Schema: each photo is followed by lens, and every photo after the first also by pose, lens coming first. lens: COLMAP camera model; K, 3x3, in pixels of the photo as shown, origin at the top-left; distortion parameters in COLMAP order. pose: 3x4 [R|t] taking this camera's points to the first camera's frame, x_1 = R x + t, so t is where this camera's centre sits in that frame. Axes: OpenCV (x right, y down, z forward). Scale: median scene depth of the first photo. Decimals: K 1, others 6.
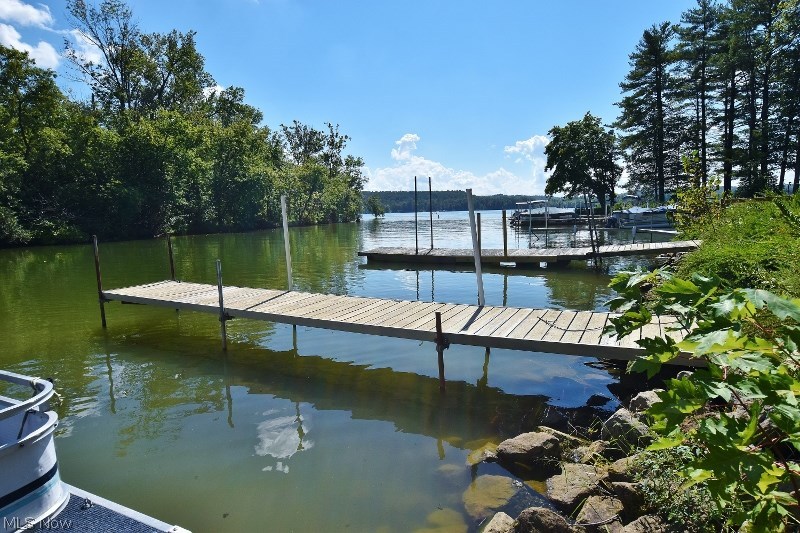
lens RADIAL K [[444.4, 0, 399.6], [0, 444.4, 262.5], [0, 0, 1]] dist [-0.008978, 0.001218]
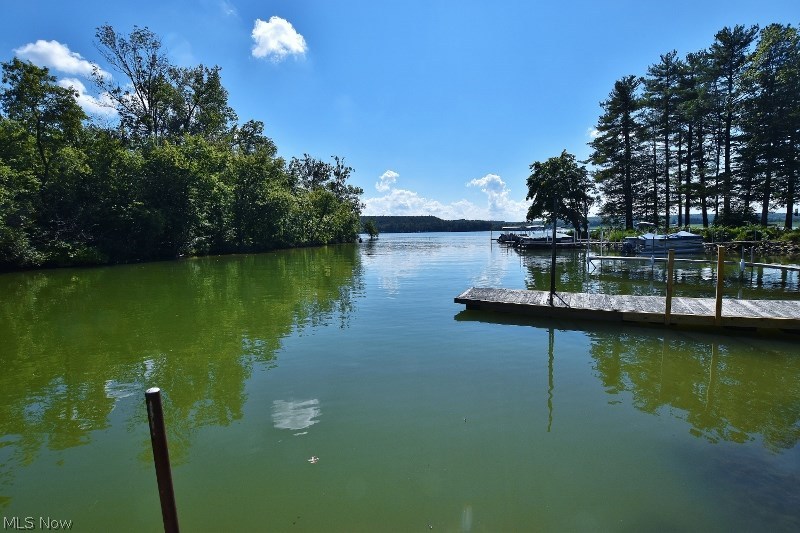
lens RADIAL K [[353.3, 0, 396.2], [0, 353.3, 264.3], [0, 0, 1]] dist [-0.026998, 0.002761]
pose [[0.998924, 0.005625, 0.046035, -0.060071], [-0.004545, 0.999713, -0.023542, -0.018157], [-0.046155, 0.023307, 0.998662, 0.122728]]
